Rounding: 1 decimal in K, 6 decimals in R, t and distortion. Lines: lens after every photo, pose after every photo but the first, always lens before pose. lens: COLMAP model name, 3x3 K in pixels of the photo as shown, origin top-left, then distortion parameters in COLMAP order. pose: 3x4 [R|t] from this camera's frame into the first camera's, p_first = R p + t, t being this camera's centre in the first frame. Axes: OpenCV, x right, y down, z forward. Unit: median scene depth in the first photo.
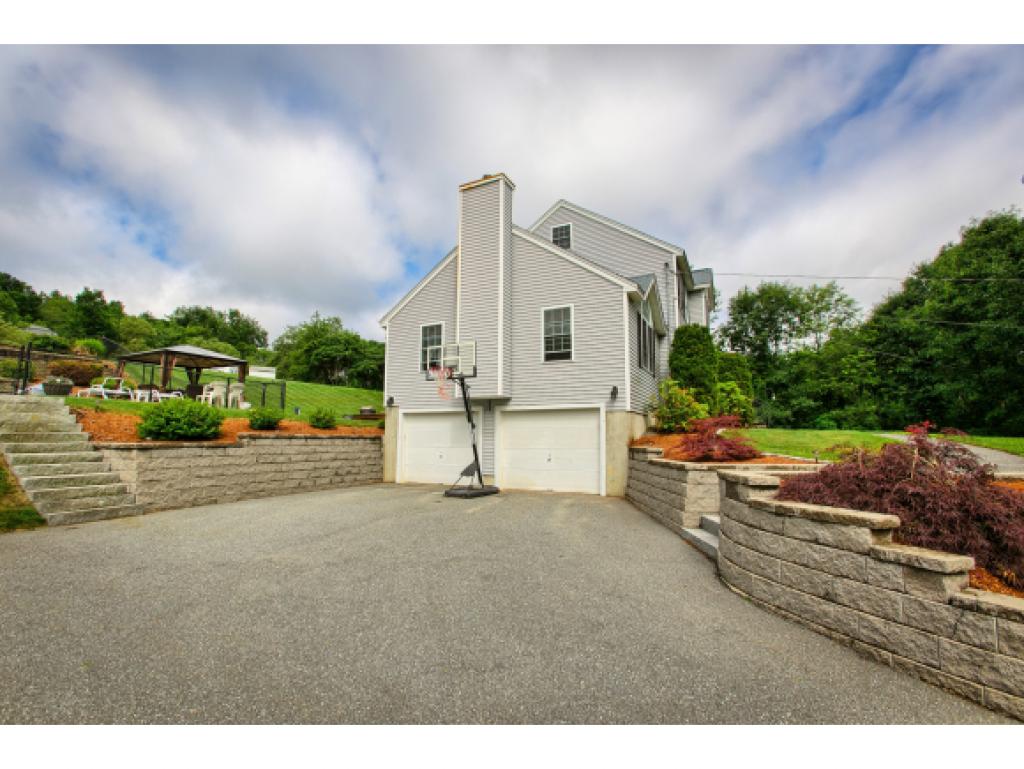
lens RADIAL K [[449.8, 0, 506.4], [0, 449.8, 387.1], [0, 0, 1]] dist [-0.014562, 0.001350]
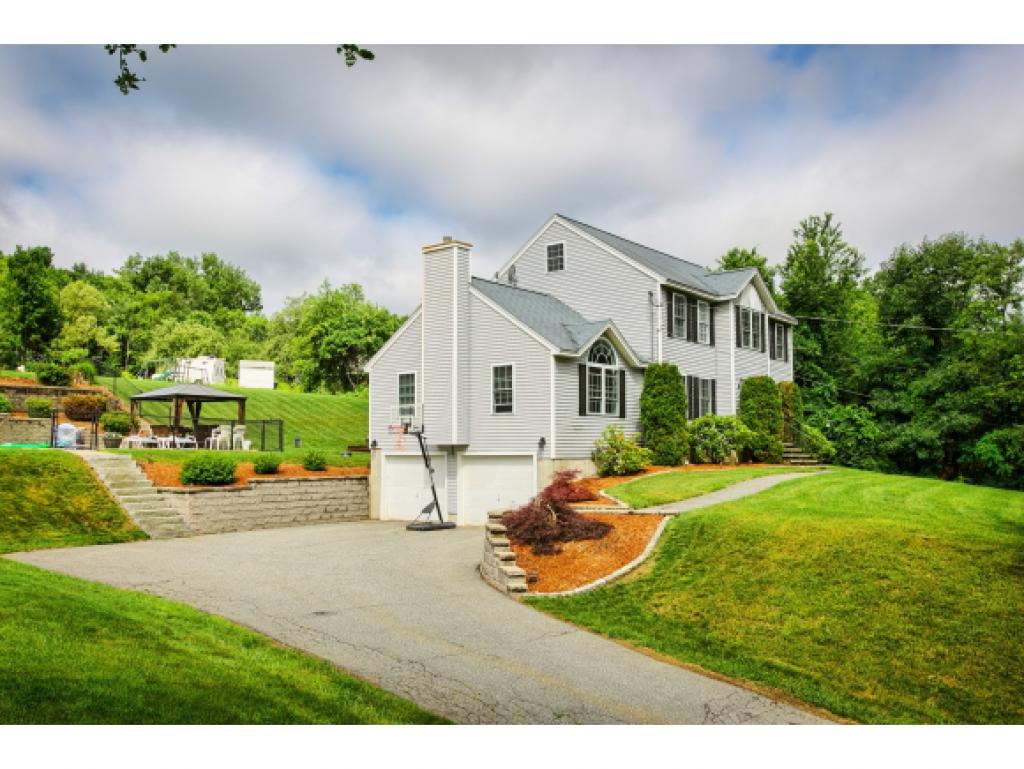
lens RADIAL K [[882.2, 0, 515.7], [0, 882.2, 384.2], [0, 0, 1]] dist [-0.005860, -0.052527]
pose [[0.977439, -0.023064, -0.209956, 0.594754], [0.031390, 0.998844, 0.036408, -0.203768], [0.208873, -0.042177, 0.977033, -1.120866]]
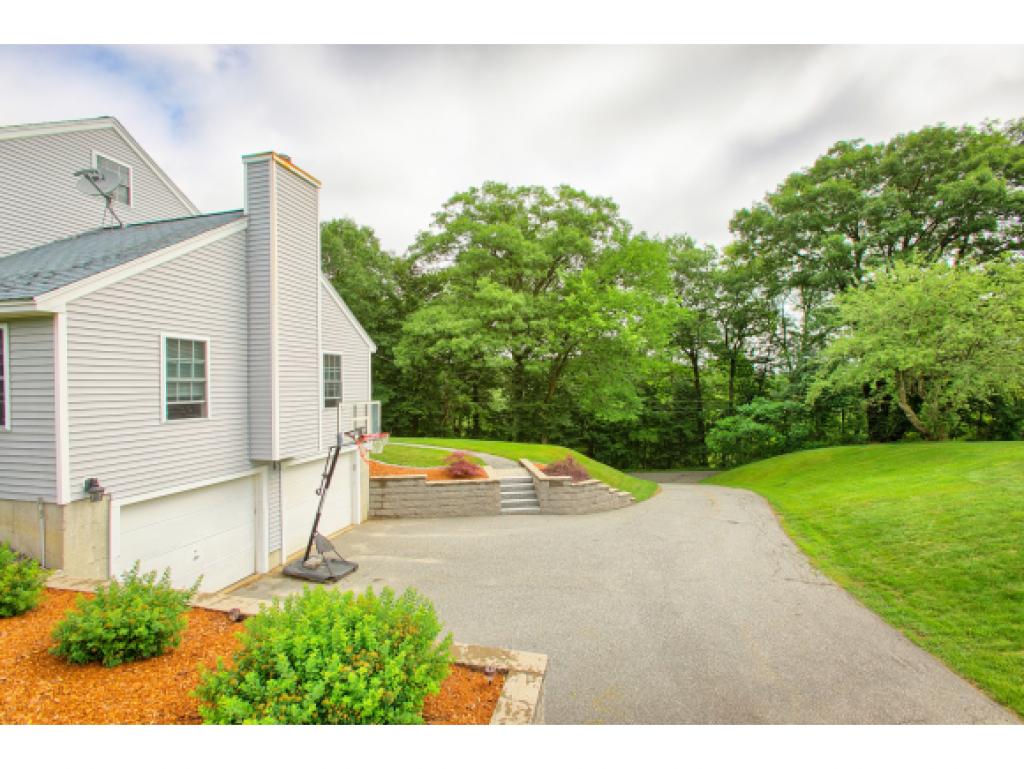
lens RADIAL K [[449.8, 0, 507.8], [0, 449.8, 386.4], [0, 0, 1]] dist [-0.014562, 0.001350]
pose [[-0.195911, -0.004267, 0.980612, -0.914115], [-0.102333, 0.994620, -0.016116, -0.125335], [-0.975268, -0.103506, -0.195294, 0.798464]]
